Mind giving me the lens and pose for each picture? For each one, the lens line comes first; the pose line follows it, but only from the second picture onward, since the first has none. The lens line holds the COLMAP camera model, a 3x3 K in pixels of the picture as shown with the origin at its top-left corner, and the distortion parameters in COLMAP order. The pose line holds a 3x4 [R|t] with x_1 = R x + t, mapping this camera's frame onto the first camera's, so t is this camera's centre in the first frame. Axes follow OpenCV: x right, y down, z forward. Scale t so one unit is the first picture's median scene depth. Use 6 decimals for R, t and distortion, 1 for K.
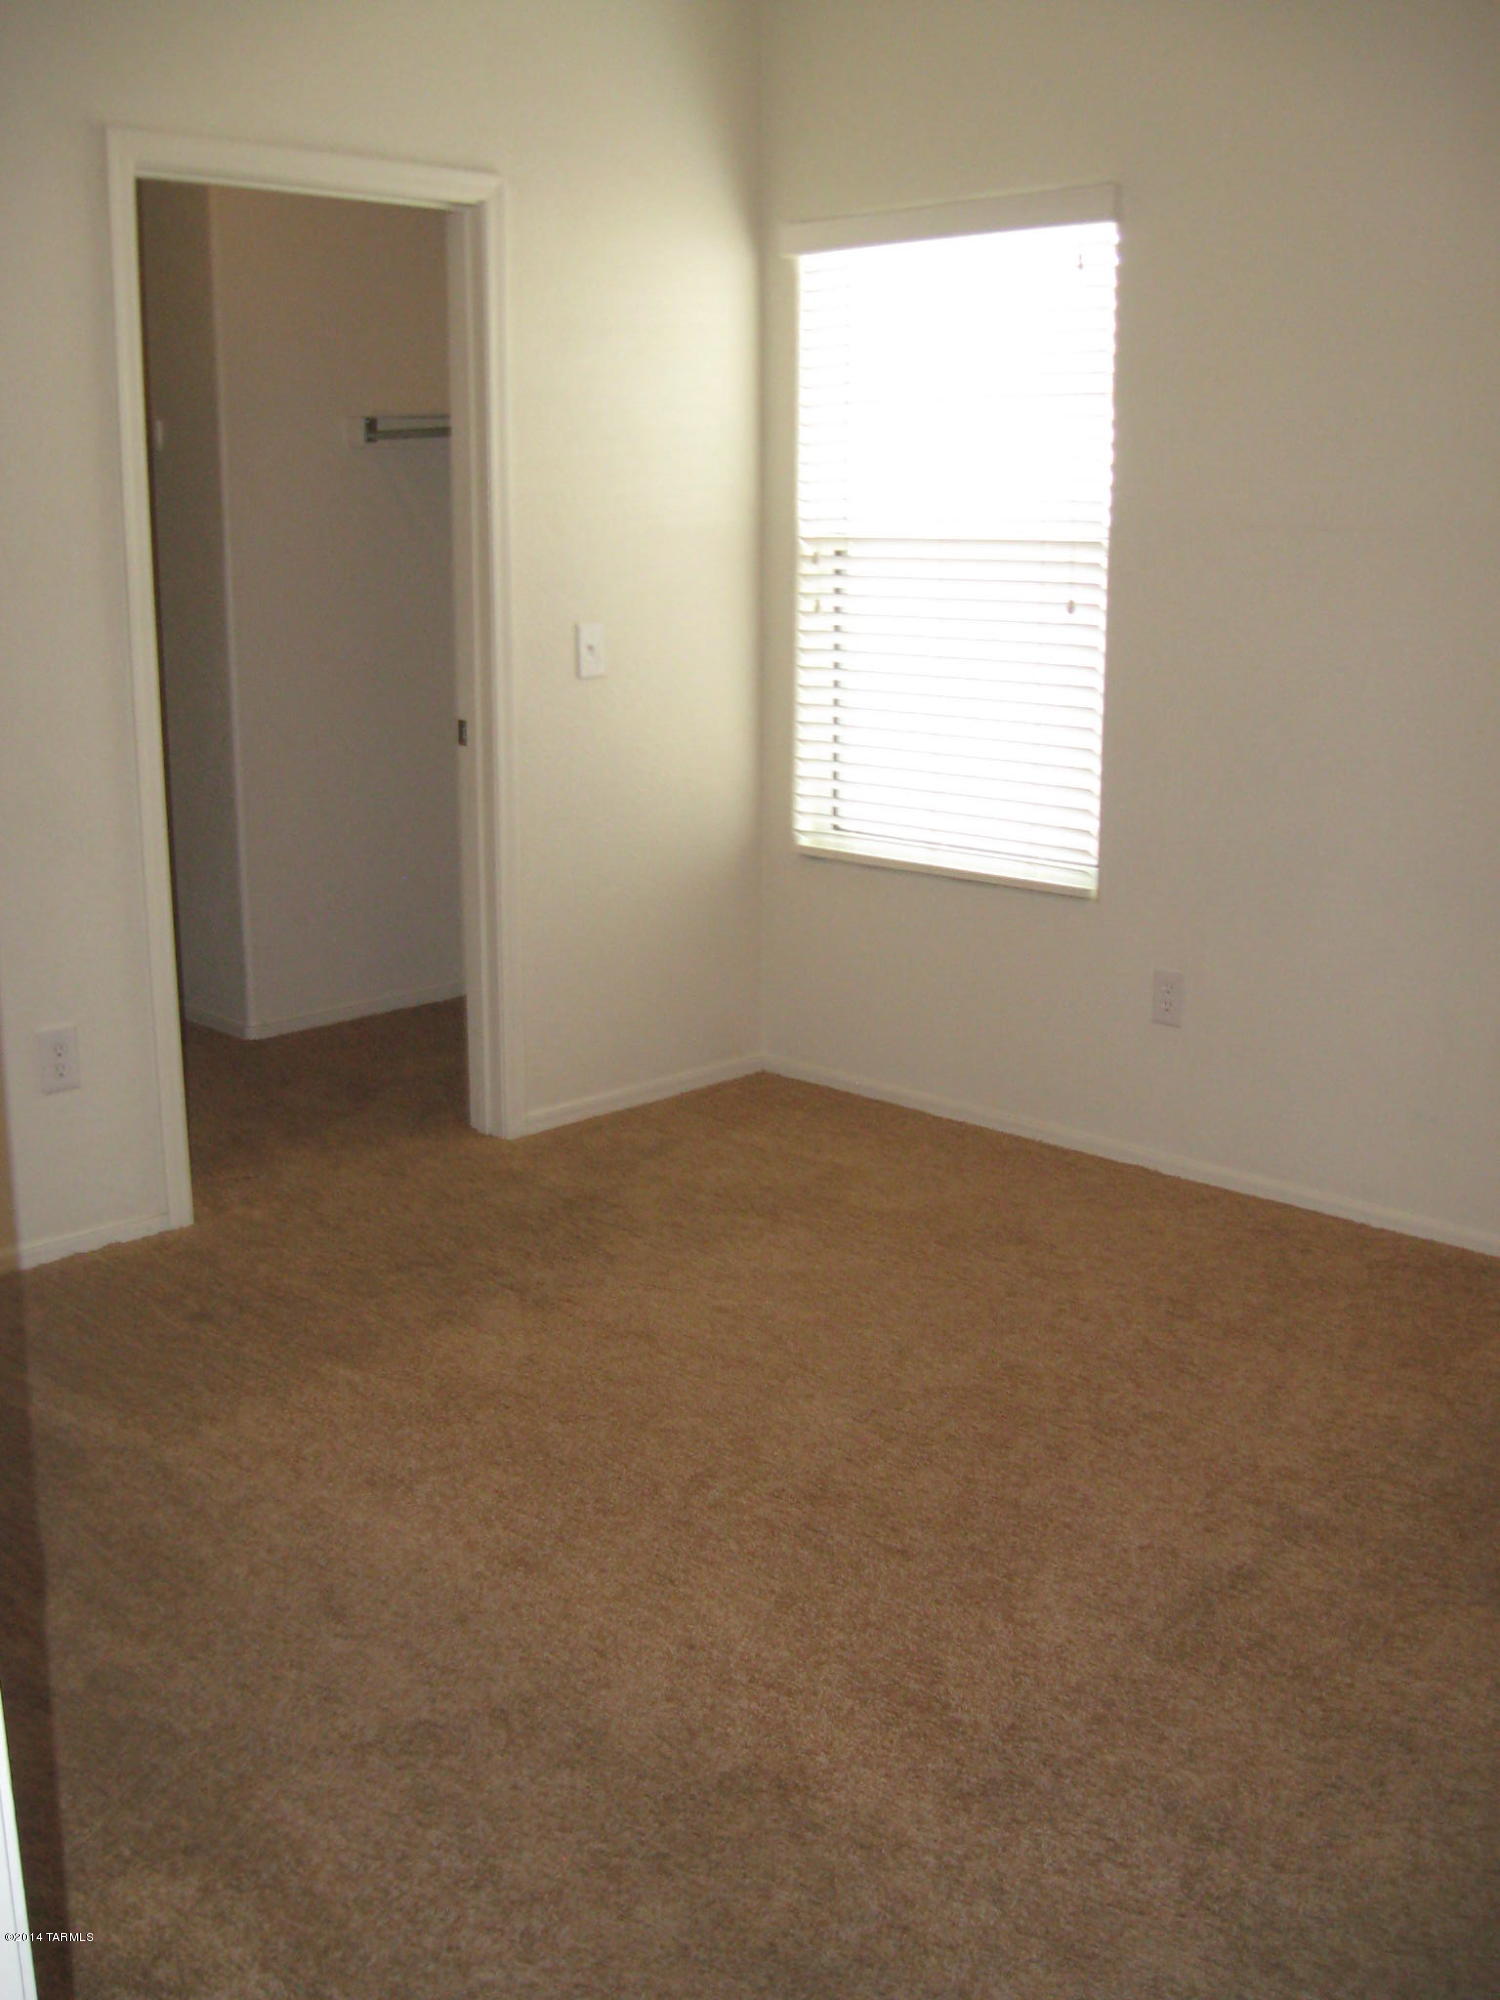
lens RADIAL K [[2073.6, 0, 750.0], [0, 2073.6, 1000.0], [0, 0, 1]] dist [-0.110029, 0.049042]
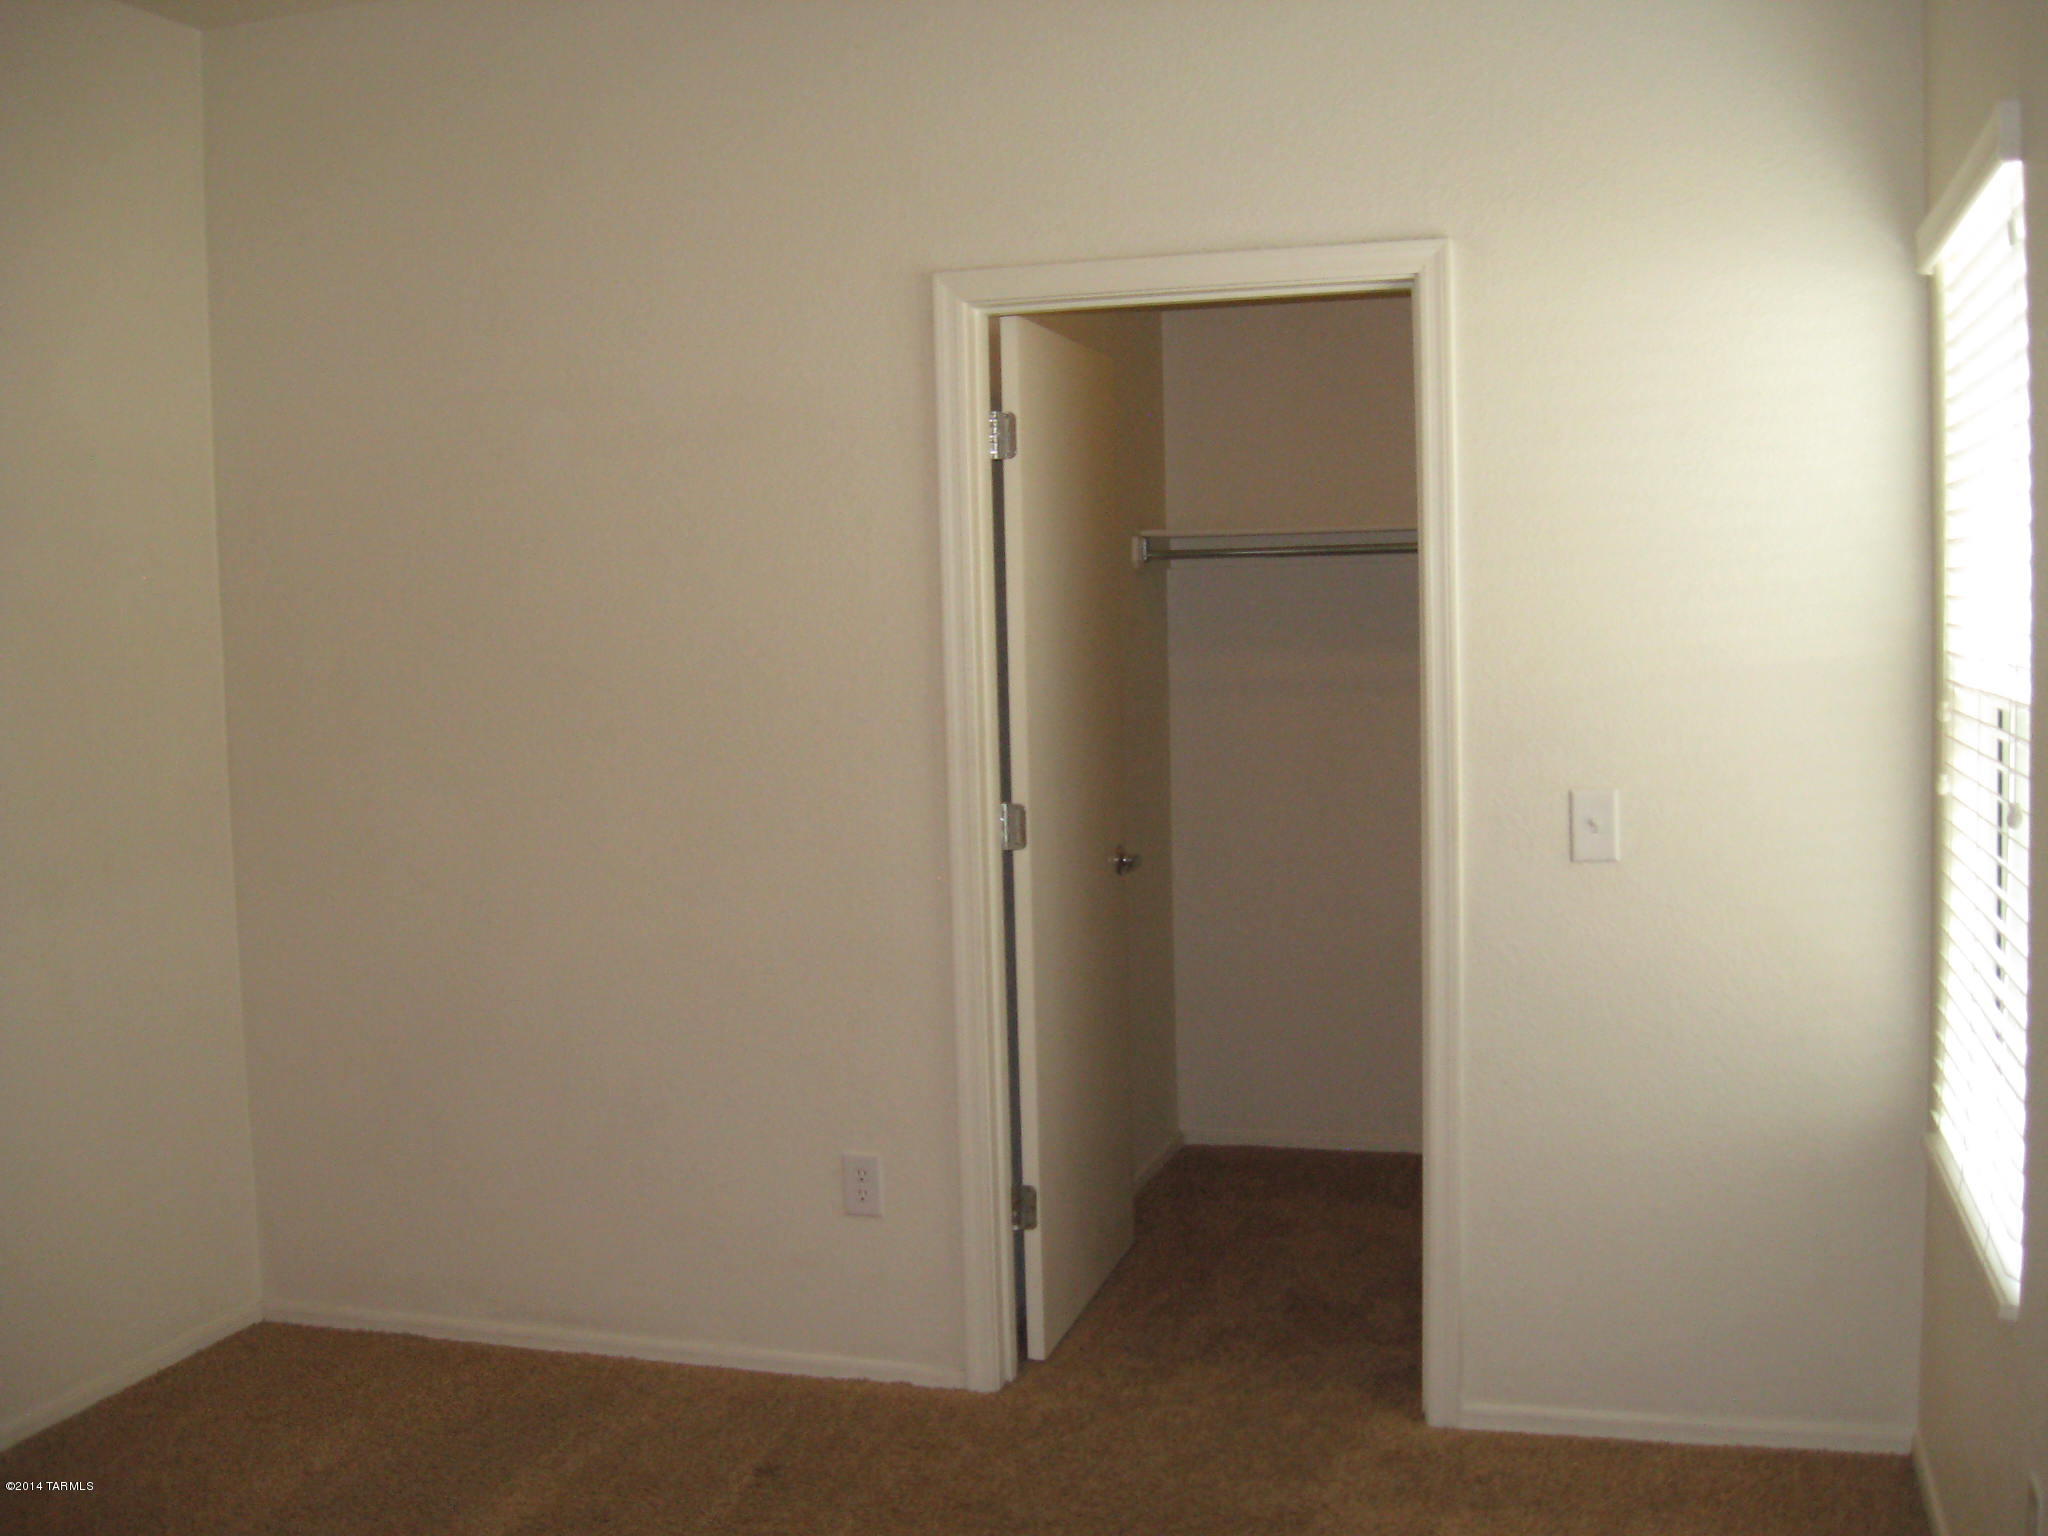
lens RADIAL K [[2123.4, 0, 1024.0], [0, 2123.4, 768.0], [0, 0, 1]] dist [-0.110029, 0.049042]
pose [[0.470791, 0.053075, -0.880647, 0.533335], [-0.177057, 0.983565, -0.035376, -0.132117], [0.864296, 0.172579, 0.472450, 0.470794]]
